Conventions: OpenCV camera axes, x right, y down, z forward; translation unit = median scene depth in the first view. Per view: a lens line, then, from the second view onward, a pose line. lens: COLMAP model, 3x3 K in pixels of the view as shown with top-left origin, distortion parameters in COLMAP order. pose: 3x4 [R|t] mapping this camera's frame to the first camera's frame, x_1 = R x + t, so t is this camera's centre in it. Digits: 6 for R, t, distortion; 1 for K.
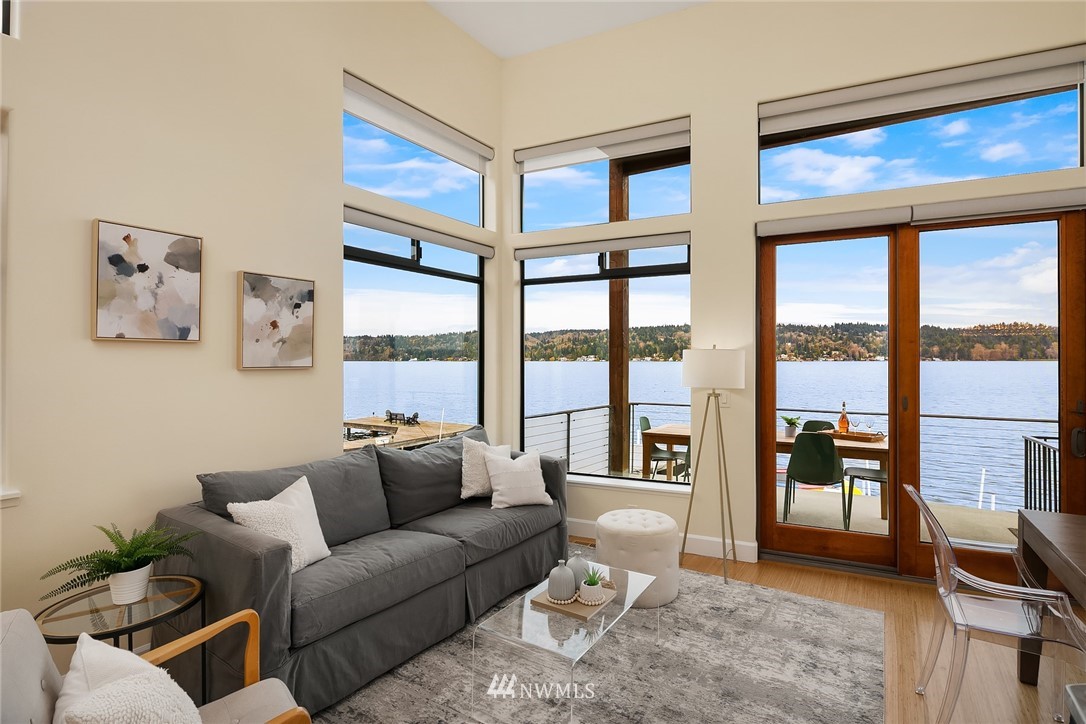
lens RADIAL K [[522.9, 0, 541.0], [0, 522.9, 355.9], [0, 0, 1]] dist [0.001938, -0.000014]
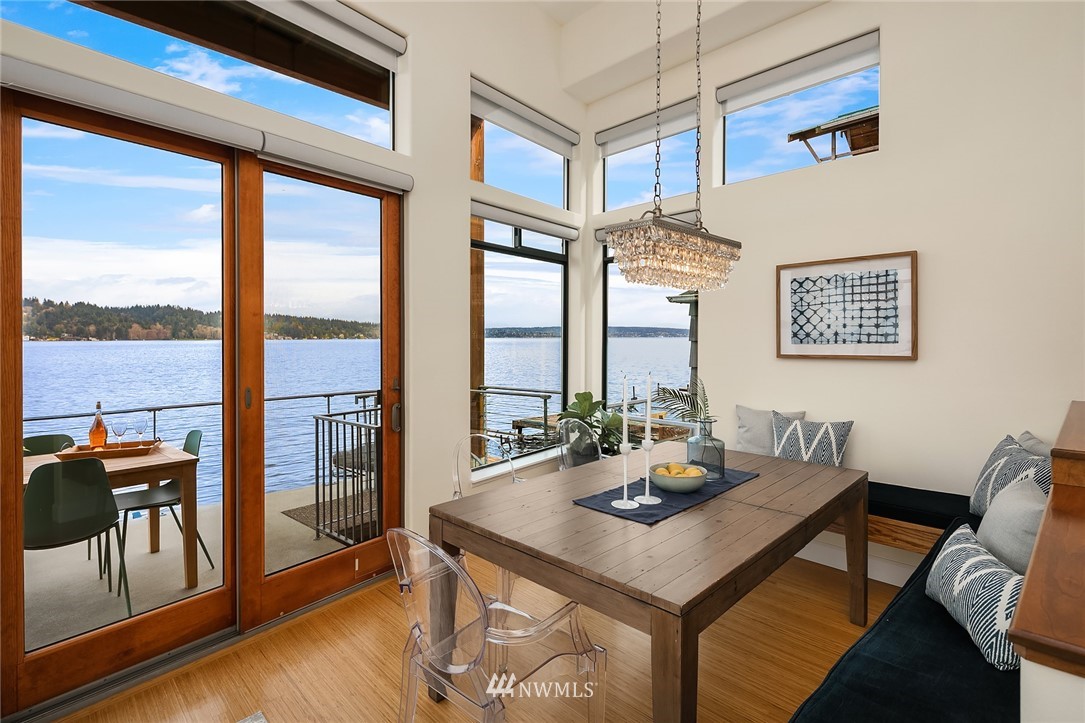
lens RADIAL K [[527.5, 0, 546.0], [0, 527.5, 337.3], [0, 0, 1]] dist [-0.003599, -0.001519]
pose [[0.208712, 0.002368, 0.977974, 0.053220], [-0.005315, 0.999985, -0.001287, 0.004746], [-0.977963, -0.004929, 0.208721, 0.396797]]
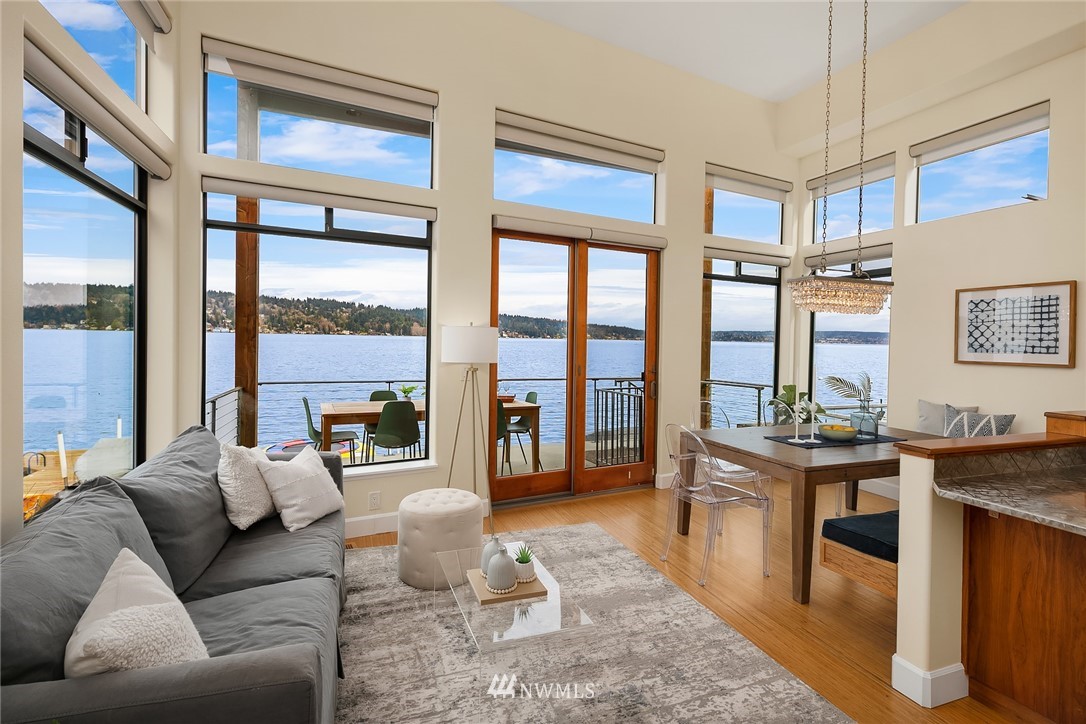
lens RADIAL K [[525.2, 0, 541.6], [0, 525.2, 339.3], [0, 0, 1]] dist [-0.001450, -0.000465]
pose [[0.592229, 0.010866, 0.805696, -0.432754], [-0.027722, 0.999592, 0.006896, 0.002032], [-0.805292, -0.026420, 0.592289, 0.240970]]
